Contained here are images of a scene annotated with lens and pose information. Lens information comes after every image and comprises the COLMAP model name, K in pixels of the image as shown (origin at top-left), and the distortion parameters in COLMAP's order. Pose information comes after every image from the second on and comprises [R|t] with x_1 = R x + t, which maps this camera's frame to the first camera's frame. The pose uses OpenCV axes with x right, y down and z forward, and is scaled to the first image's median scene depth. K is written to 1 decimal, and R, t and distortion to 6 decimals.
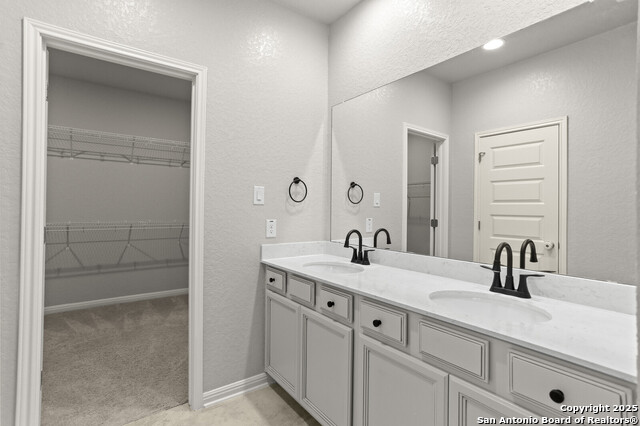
lens RADIAL K [[312.8, 0, 322.5], [0, 312.8, 201.5], [0, 0, 1]] dist [-0.021453, 0.004136]
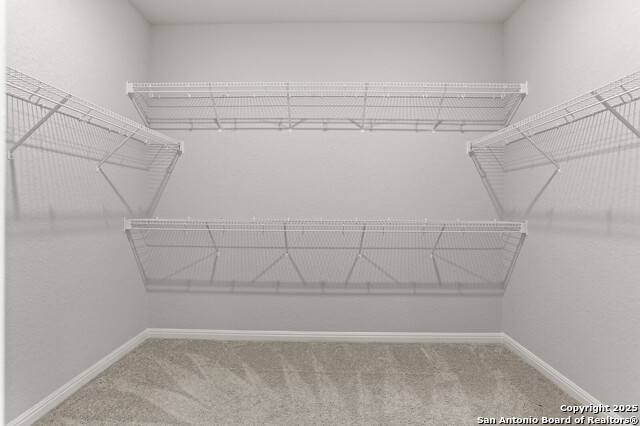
lens RADIAL K [[329.2, 0, 320.2], [0, 329.2, 210.9], [0, 0, 1]] dist [-0.029918, 0.001813]
pose [[0.800881, 0.012561, -0.598692, -0.283222], [0.011540, 0.999271, 0.036402, 0.020021], [0.598713, -0.036063, 0.800152, 0.405425]]
